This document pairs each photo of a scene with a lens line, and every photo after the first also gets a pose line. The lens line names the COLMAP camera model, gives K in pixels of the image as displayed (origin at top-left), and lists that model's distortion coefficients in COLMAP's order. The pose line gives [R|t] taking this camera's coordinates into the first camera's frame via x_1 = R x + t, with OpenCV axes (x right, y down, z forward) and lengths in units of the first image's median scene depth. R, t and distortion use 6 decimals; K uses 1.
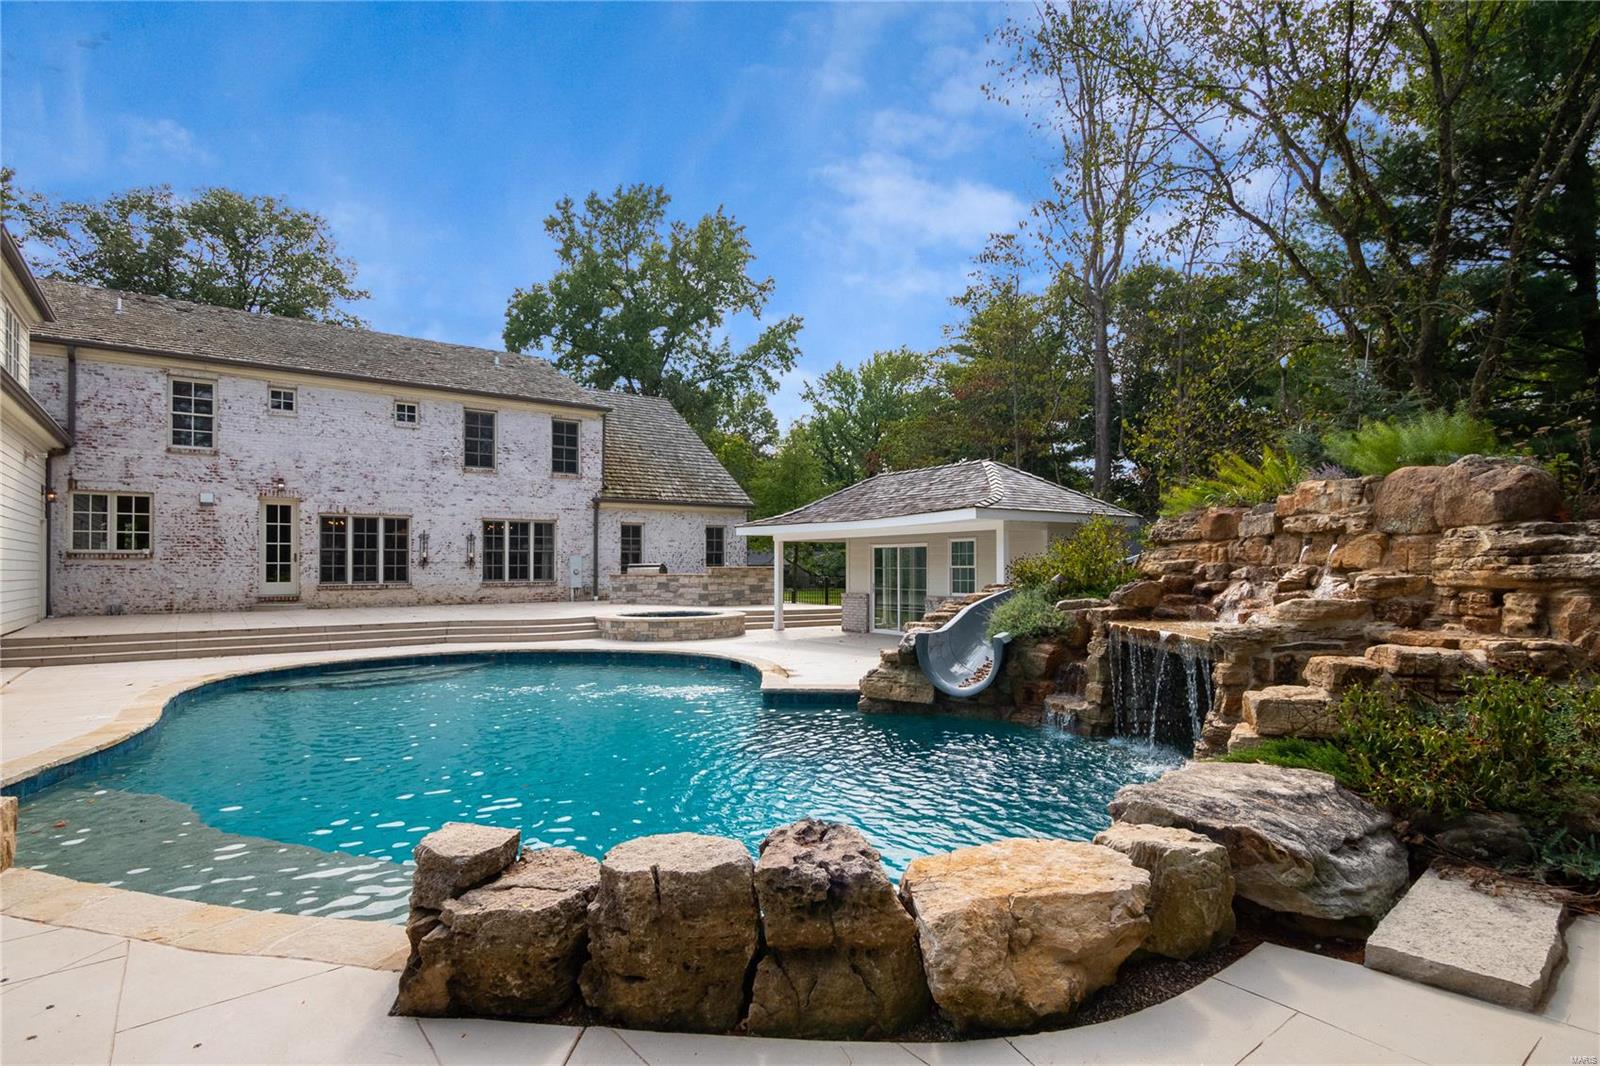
lens RADIAL K [[779.3, 0, 781.7], [0, 779.3, 564.6], [0, 0, 1]] dist [0.001241, 0.000773]
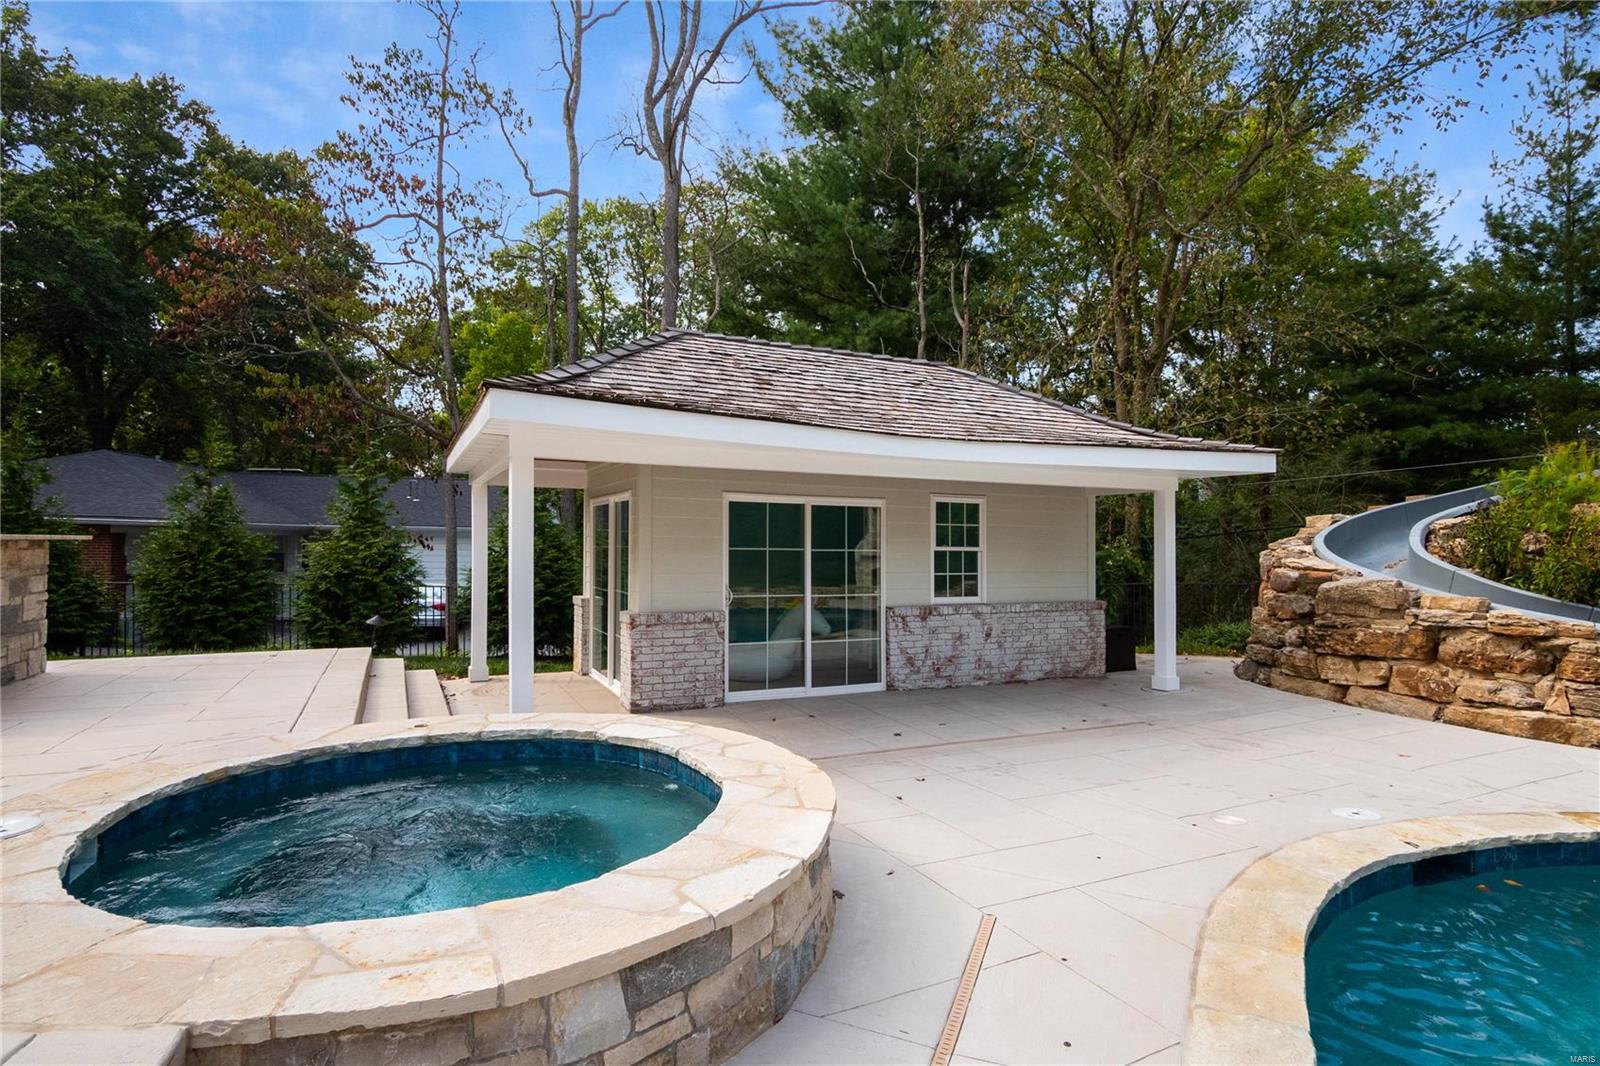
lens RADIAL K [[779.3, 0, 844.2], [0, 779.3, 532.5], [0, 0, 1]] dist [0.001241, 0.000773]
pose [[0.171249, 0.030932, 0.984742, -0.278074], [-0.013305, 0.999488, -0.029082, 0.007217], [-0.985138, -0.008122, 0.171573, 0.845183]]
